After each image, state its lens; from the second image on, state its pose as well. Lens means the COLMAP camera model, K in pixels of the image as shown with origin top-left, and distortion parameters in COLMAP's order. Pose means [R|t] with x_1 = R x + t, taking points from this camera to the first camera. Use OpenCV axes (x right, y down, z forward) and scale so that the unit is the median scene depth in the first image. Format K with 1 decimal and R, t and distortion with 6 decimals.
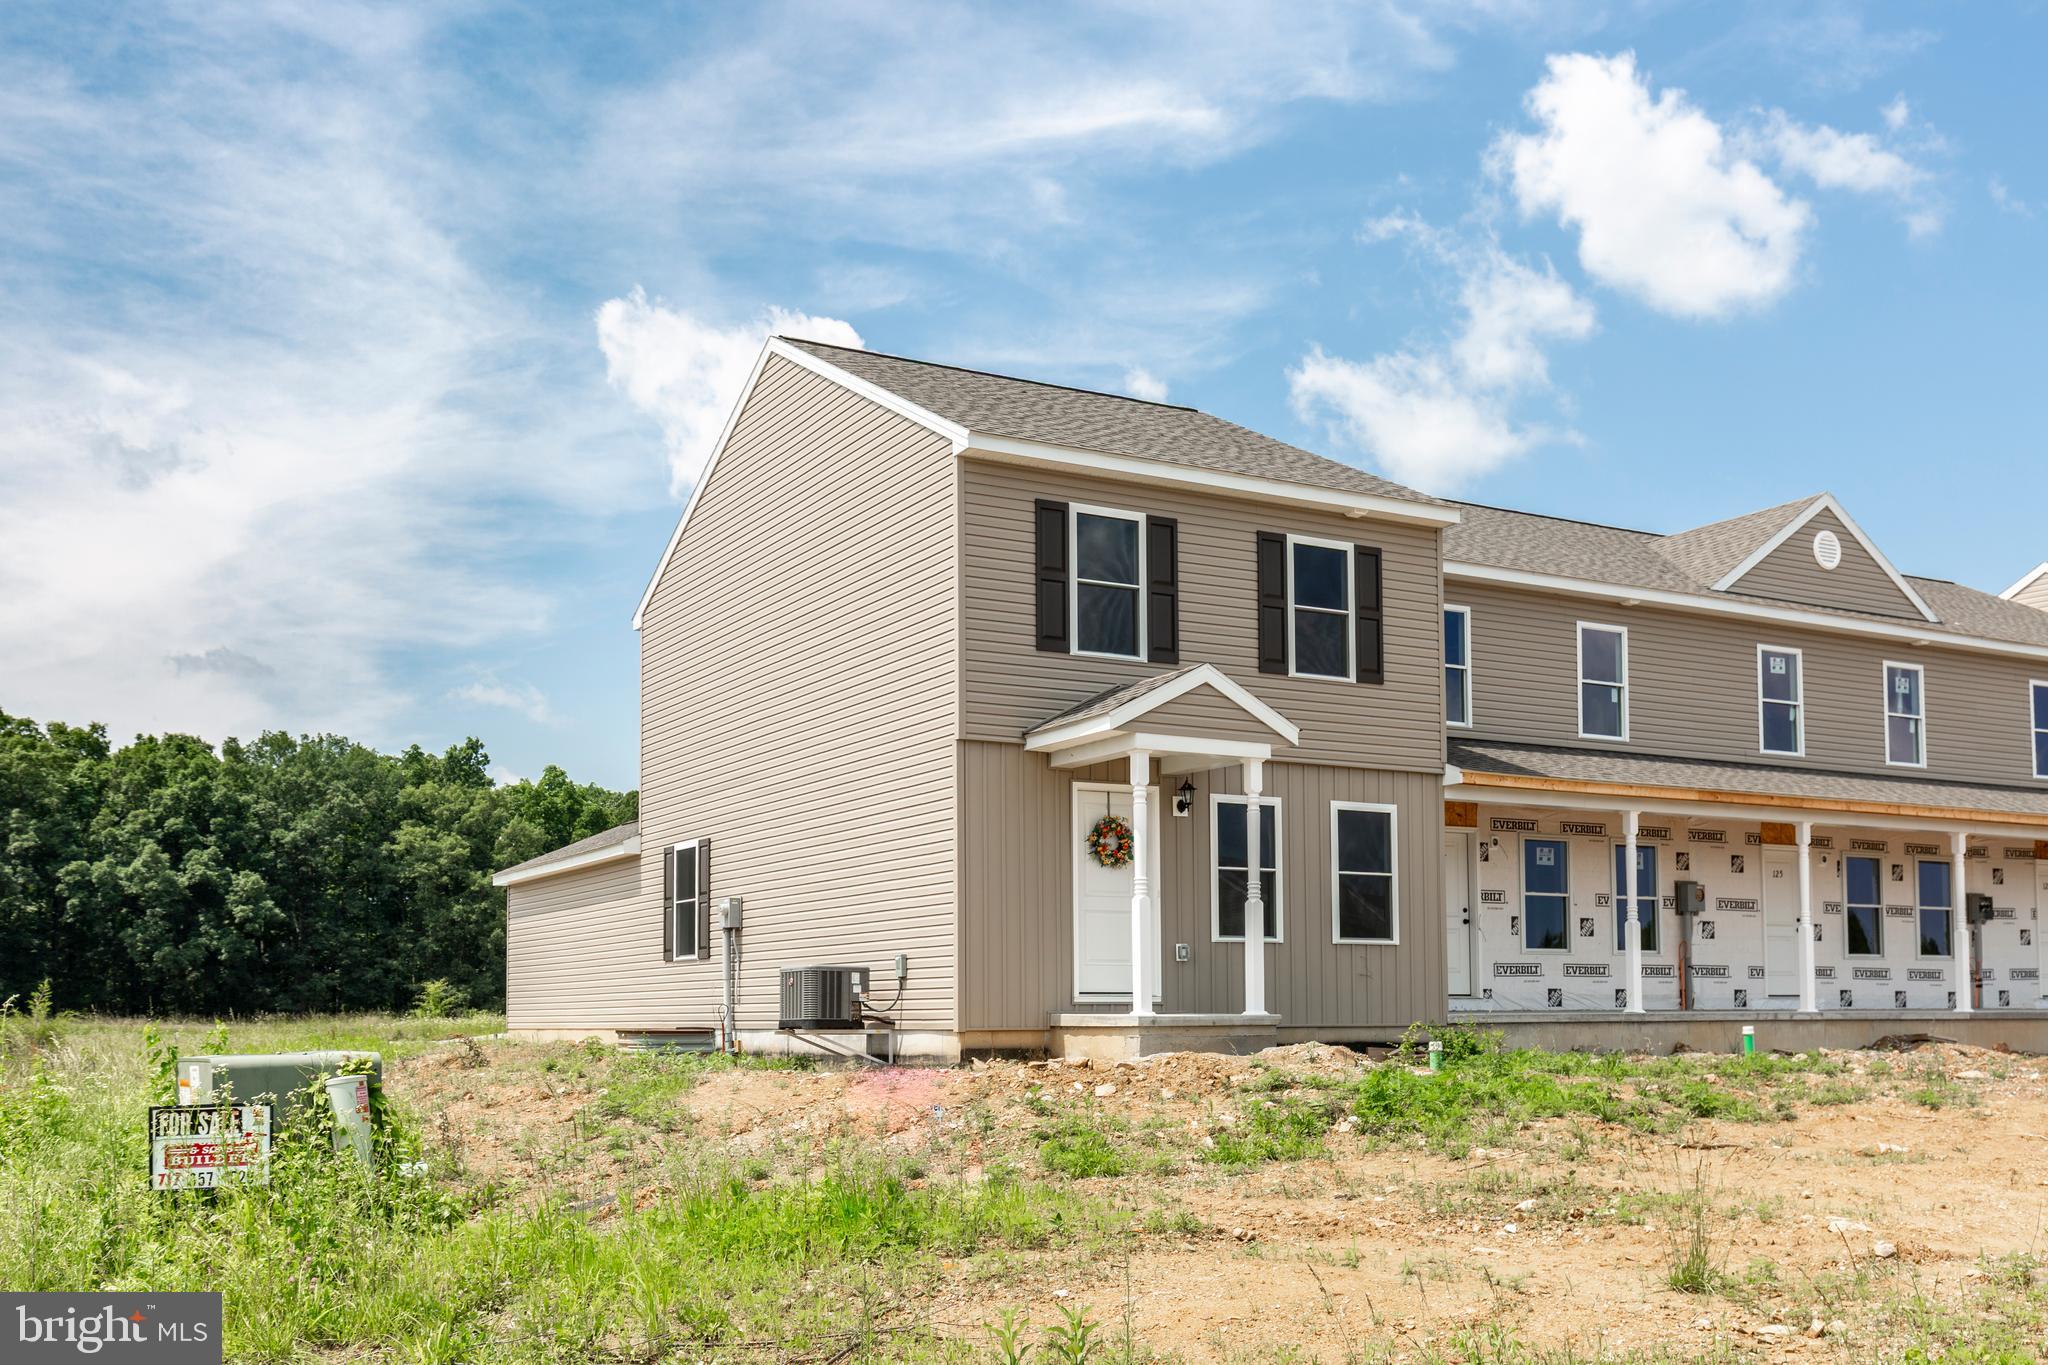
lens RADIAL K [[1885.1, 0, 1027.4], [0, 1885.1, 605.8], [0, 0, 1]] dist [0.023162, 0.008213]
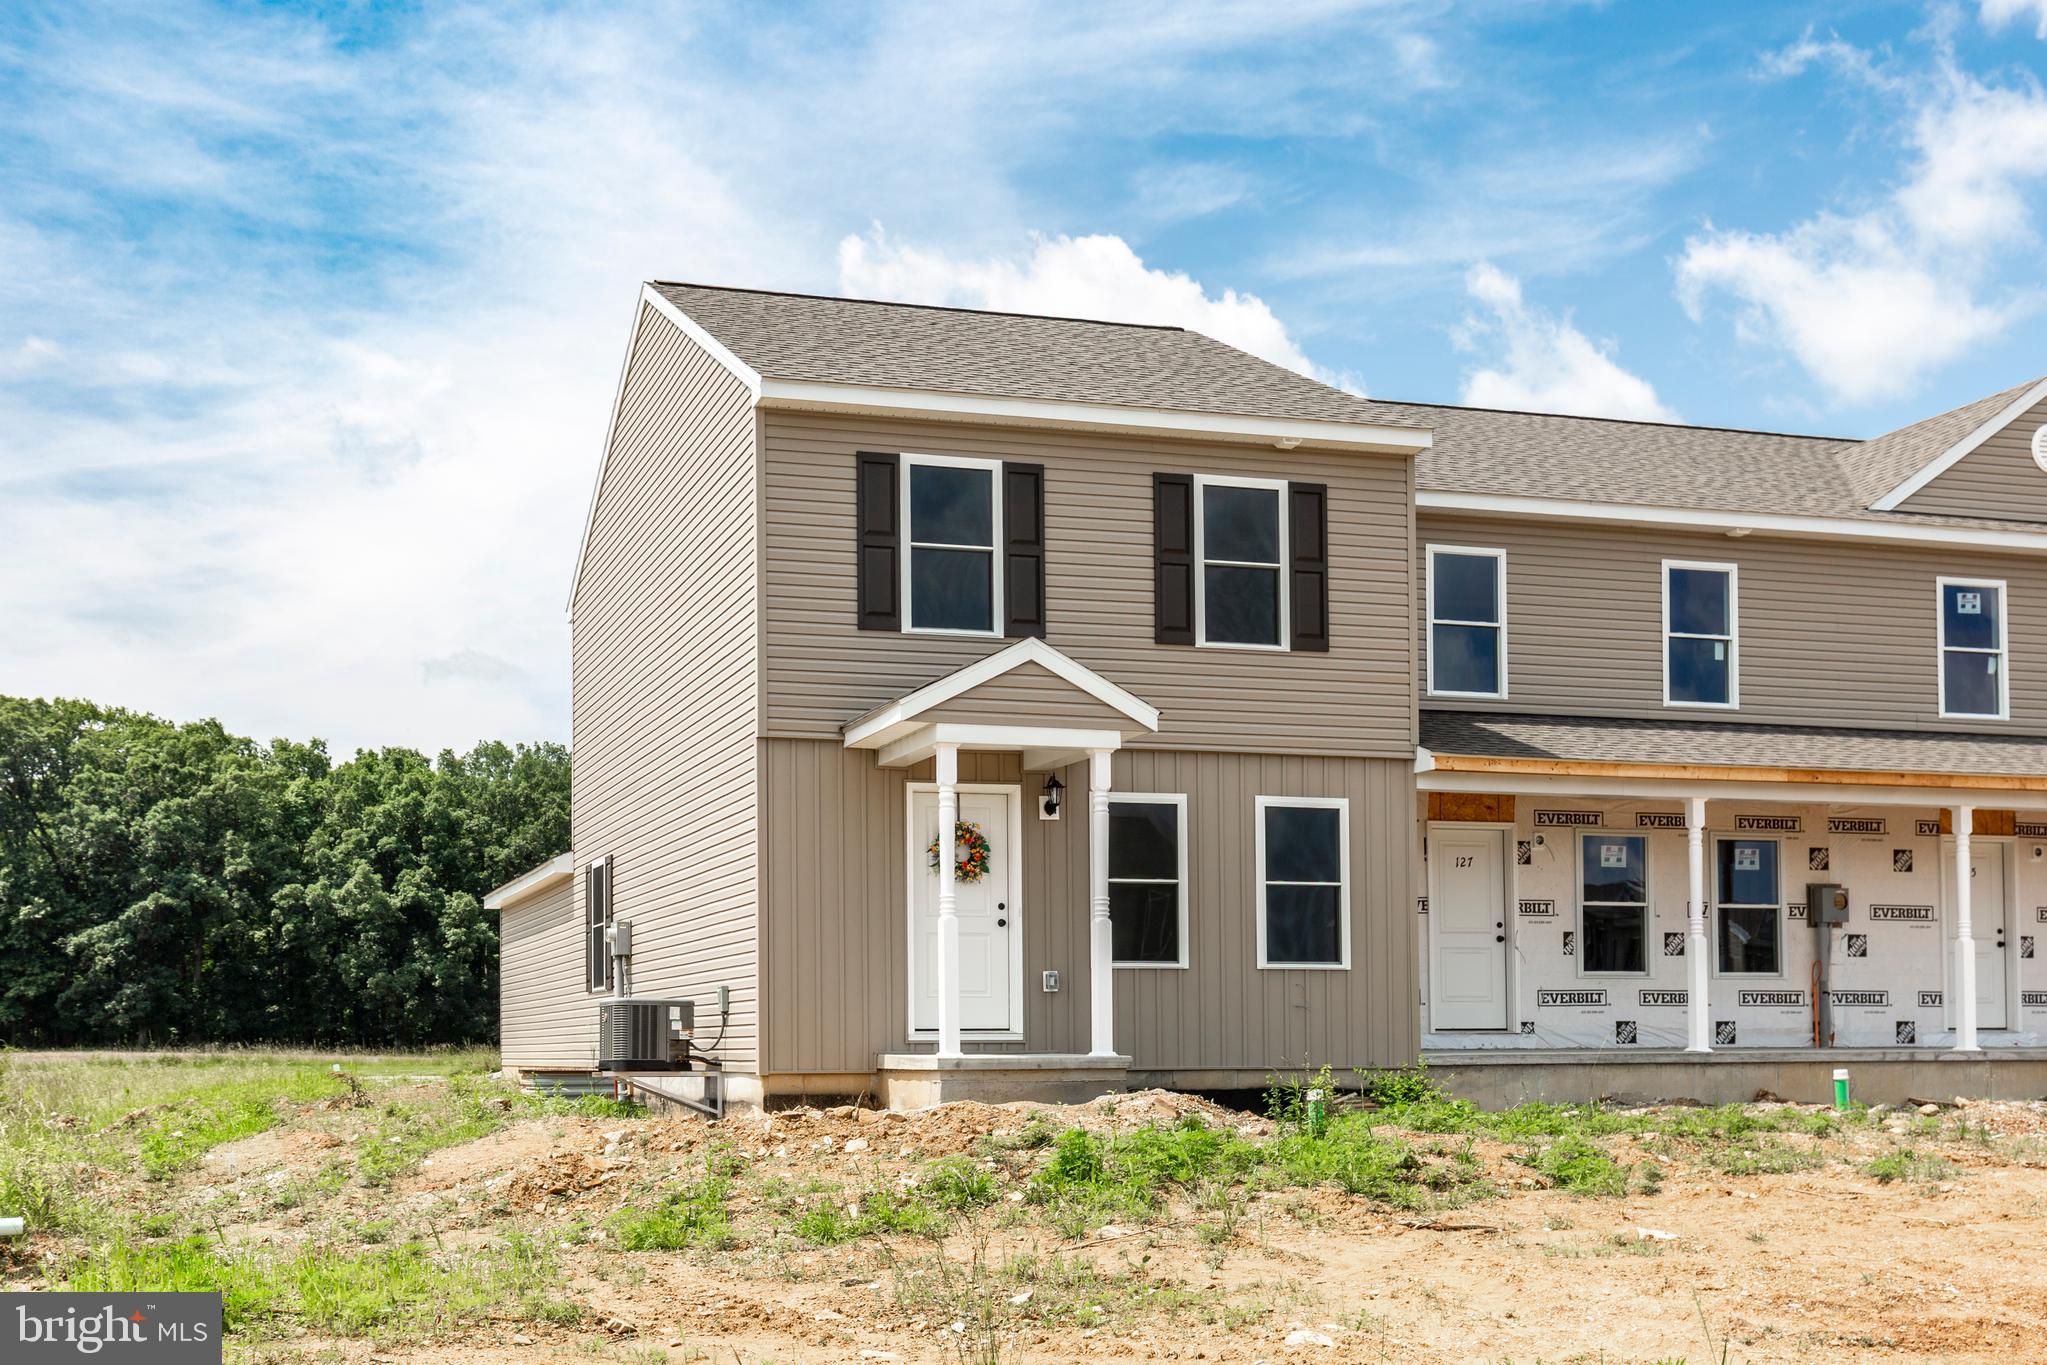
lens RADIAL K [[2218.6, 0, 1023.5], [0, 2218.6, 682.5], [0, 0, 1]] dist [0.039497, -0.015264]
pose [[0.973364, -0.036930, -0.226272, 0.239914], [0.048605, 0.997747, 0.046243, 0.003561], [0.224055, -0.056009, 0.972966, 0.033280]]
